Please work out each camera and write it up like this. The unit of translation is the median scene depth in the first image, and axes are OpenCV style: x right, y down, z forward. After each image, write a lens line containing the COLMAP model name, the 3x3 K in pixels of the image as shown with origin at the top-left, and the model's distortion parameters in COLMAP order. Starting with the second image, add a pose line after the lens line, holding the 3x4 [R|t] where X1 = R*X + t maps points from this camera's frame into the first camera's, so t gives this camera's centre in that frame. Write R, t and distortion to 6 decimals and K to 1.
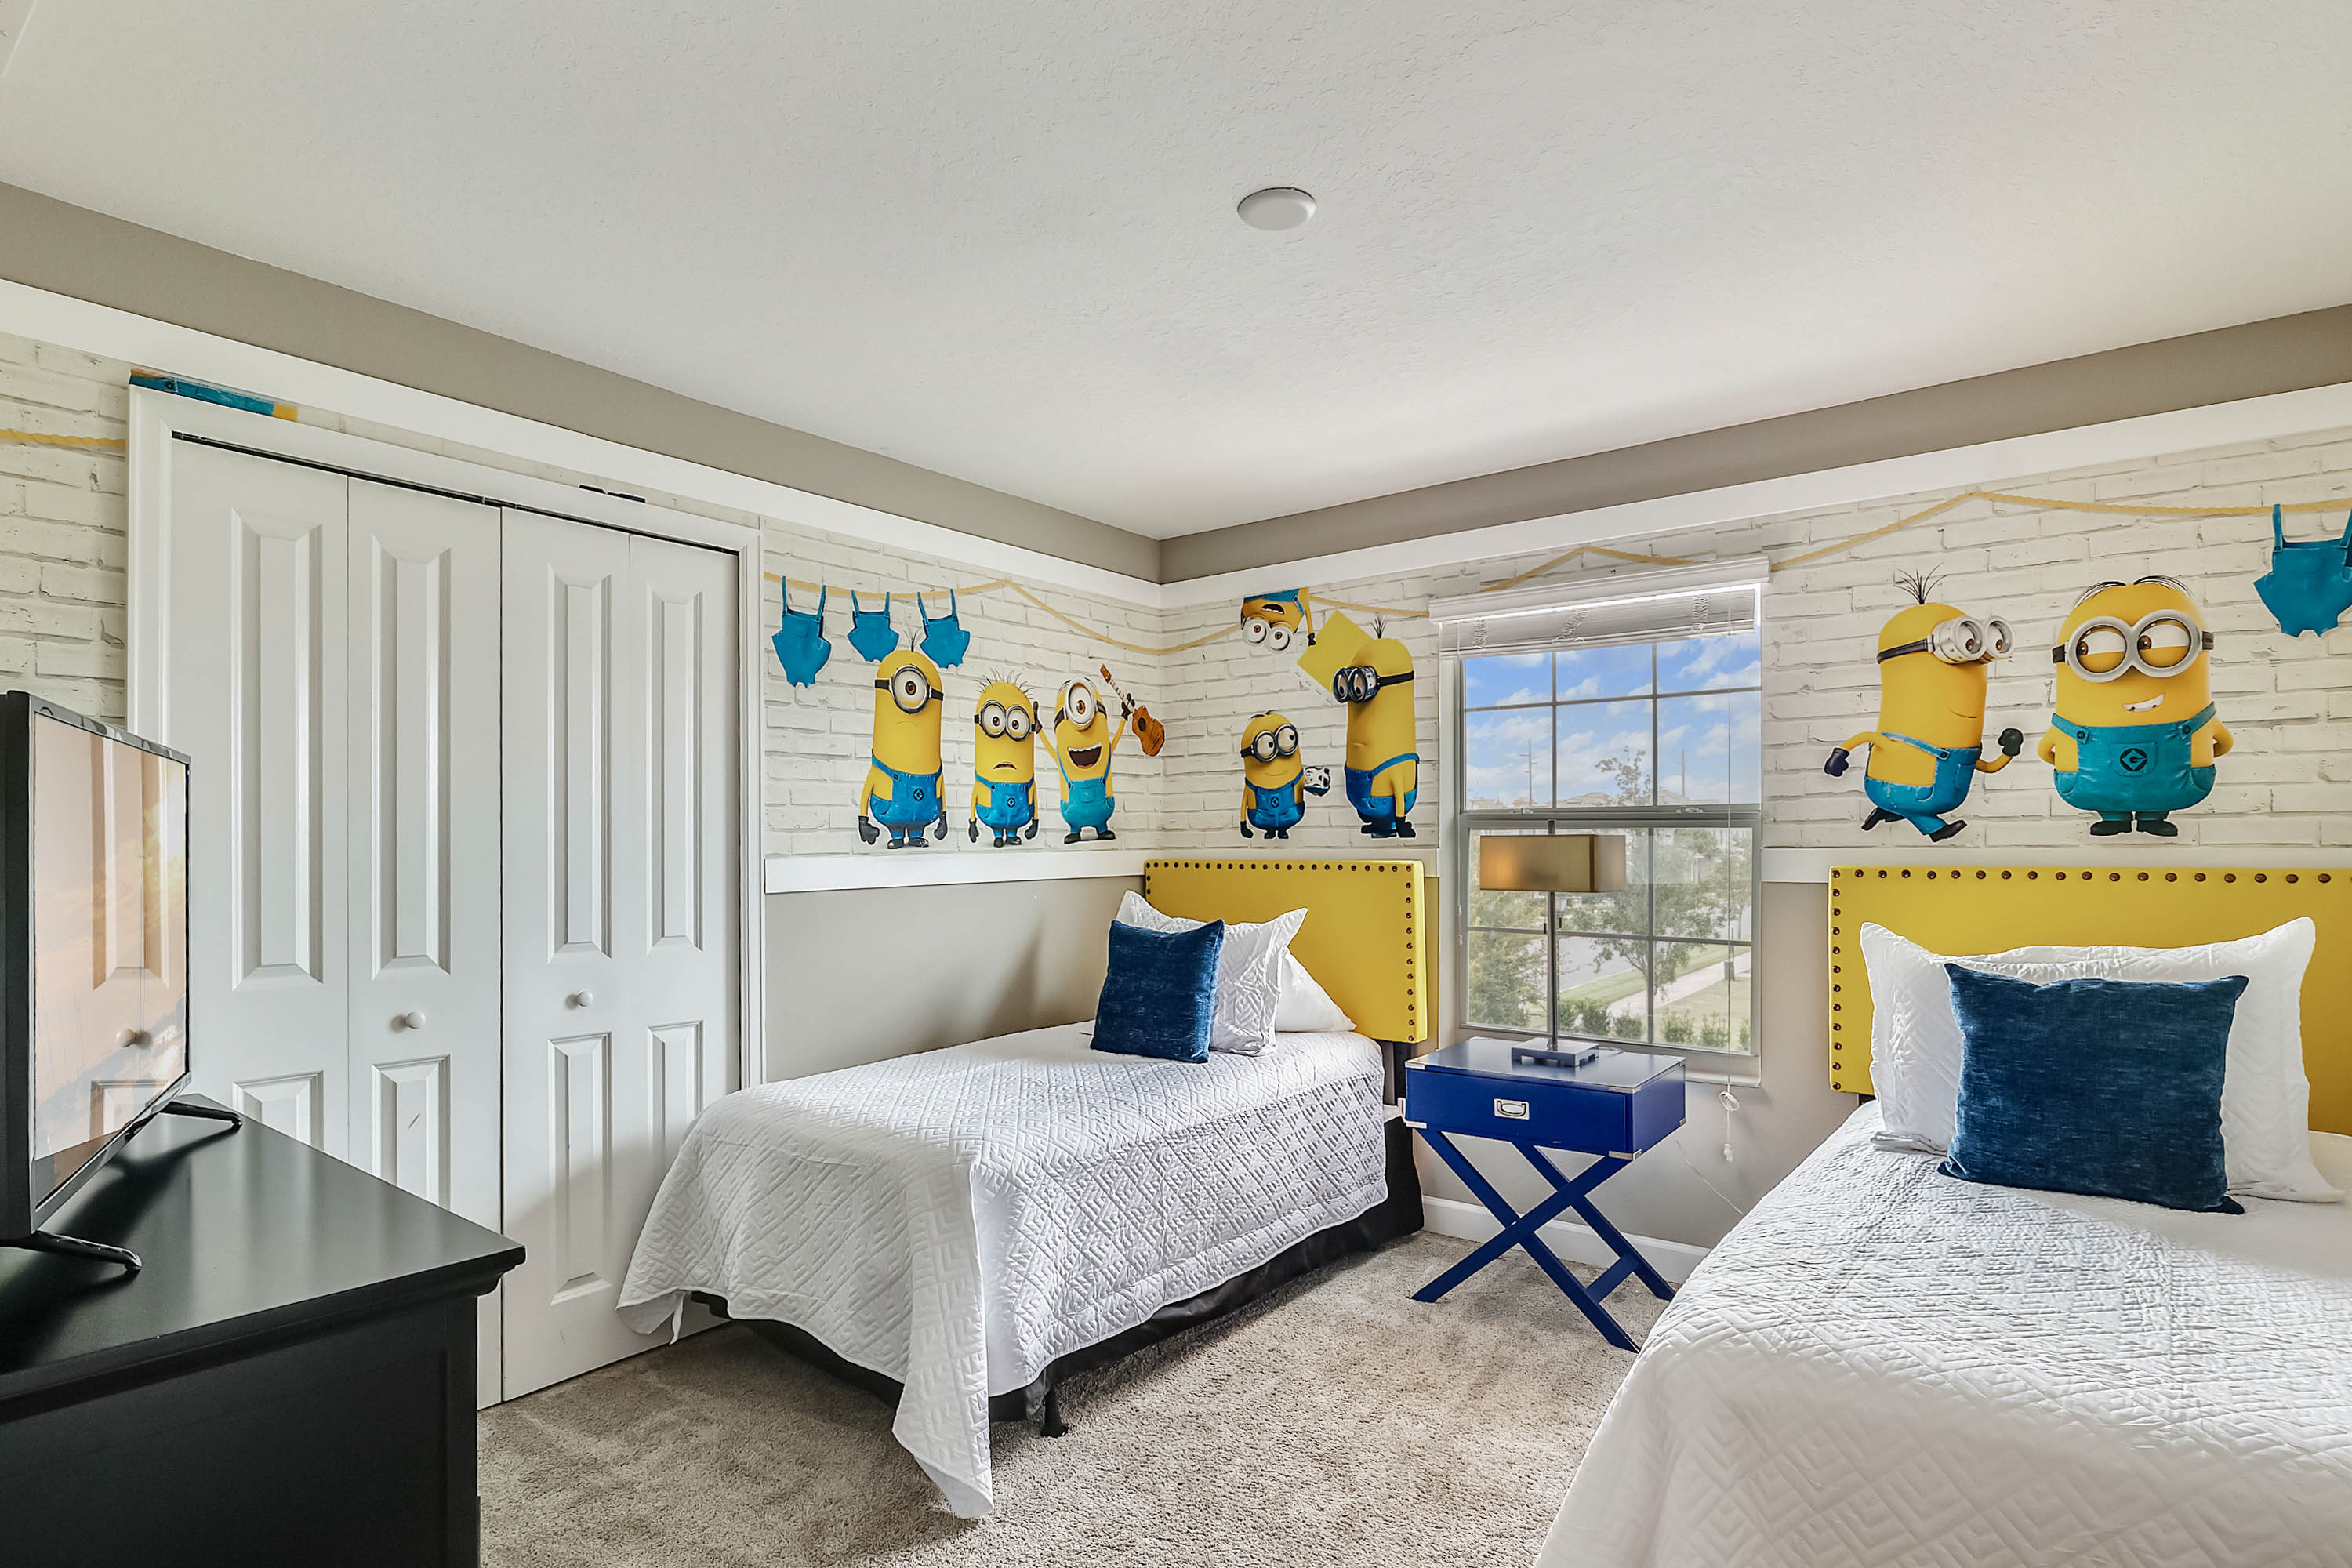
lens RADIAL K [[1185.7, 0, 1171.1], [0, 1185.7, 804.0], [0, 0, 1]] dist [-0.008204, 0.001039]
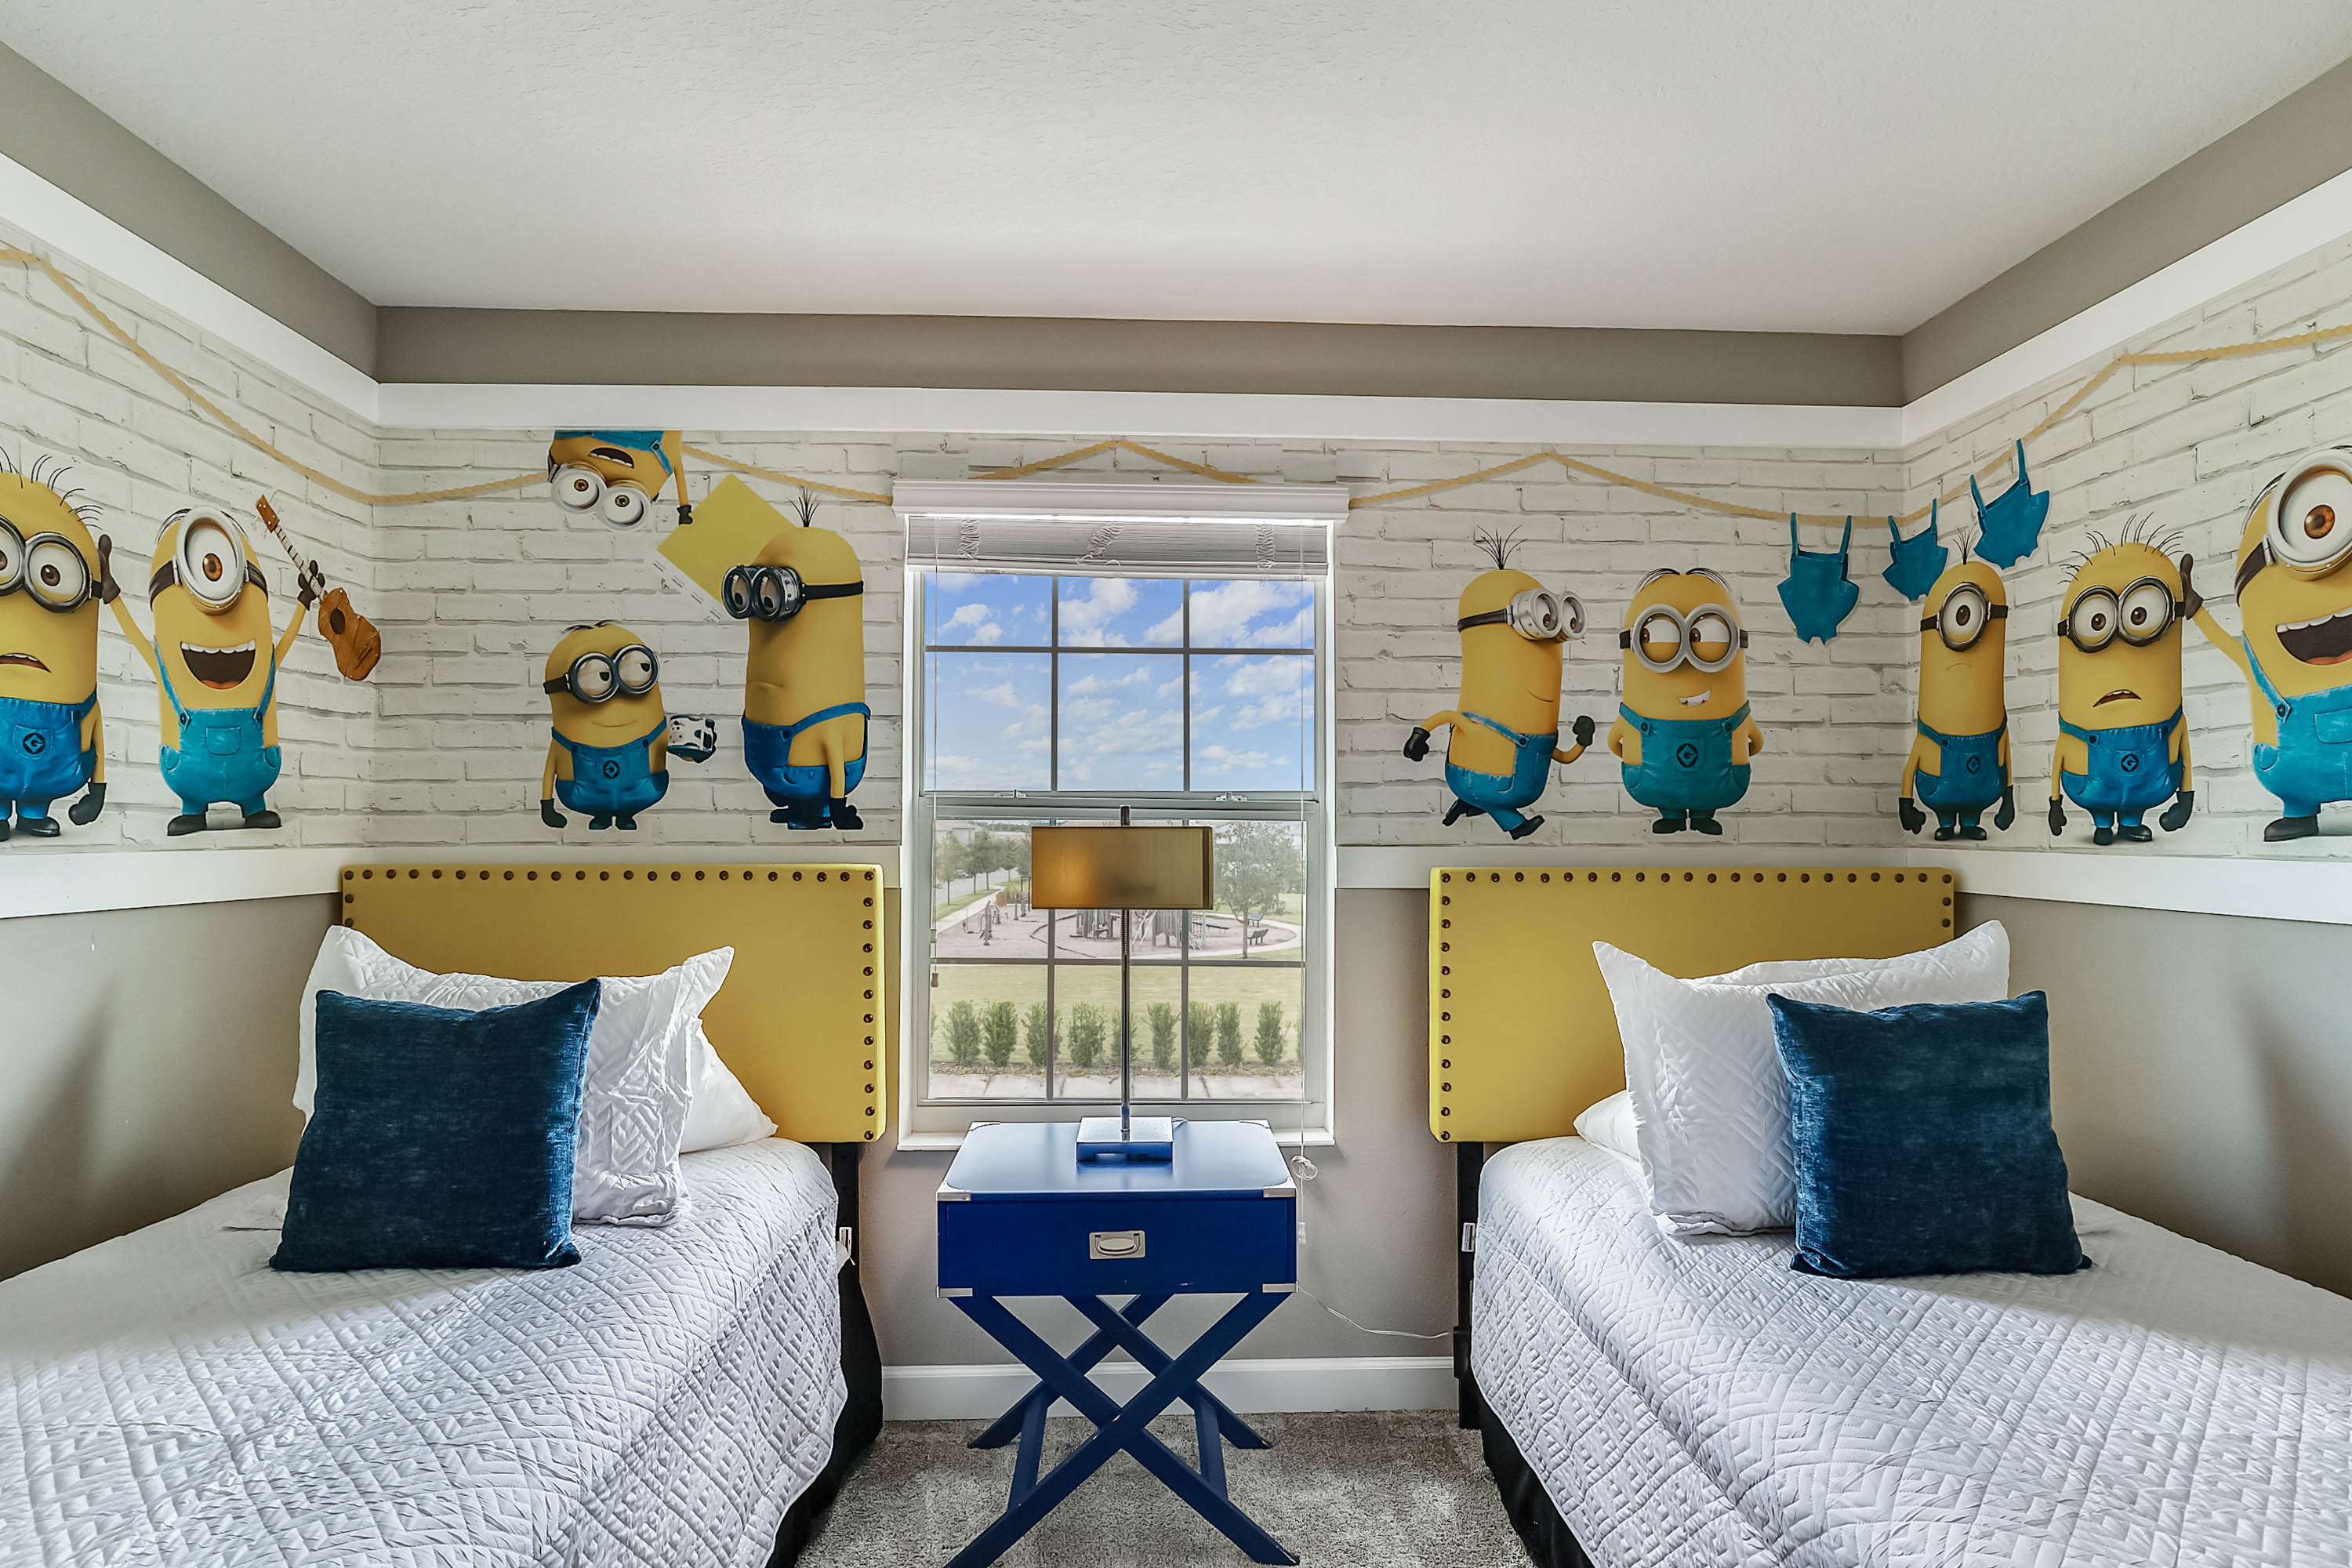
lens RADIAL K [[1185.7, 0, 1171.1], [0, 1185.7, 804.0], [0, 0, 1]] dist [-0.008204, 0.001039]
pose [[0.767853, 0.024213, 0.640168, -0.088559], [-0.025946, 0.999641, -0.006688, 0.013846], [-0.640100, -0.011475, 0.768206, 0.373239]]
